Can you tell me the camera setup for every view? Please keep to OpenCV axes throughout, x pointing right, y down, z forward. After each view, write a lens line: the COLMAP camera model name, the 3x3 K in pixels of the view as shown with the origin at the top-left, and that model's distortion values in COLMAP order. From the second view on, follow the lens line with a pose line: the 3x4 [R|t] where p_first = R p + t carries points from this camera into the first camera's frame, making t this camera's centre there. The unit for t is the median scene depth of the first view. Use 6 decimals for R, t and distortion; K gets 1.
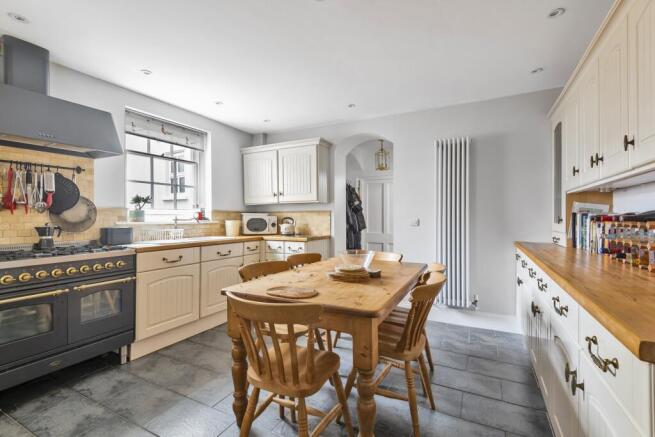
lens RADIAL K [[295.9, 0, 327.9], [0, 295.9, 213.7], [0, 0, 1]] dist [0.000248, -0.000463]
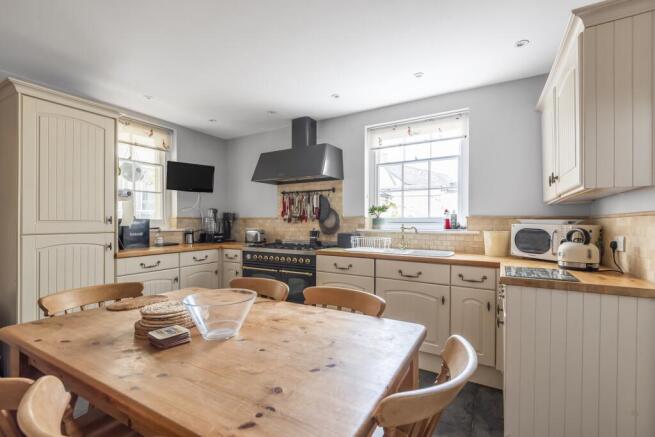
lens RADIAL K [[296.6, 0, 326.6], [0, 296.6, 222.6], [0, 0, 1]] dist [0.001702, -0.000022]
pose [[-0.063578, 0.000436, -0.997977, 0.466913], [0.006572, 0.999978, 0.000018, 0.002222], [0.997955, -0.006558, -0.063579, 0.938925]]
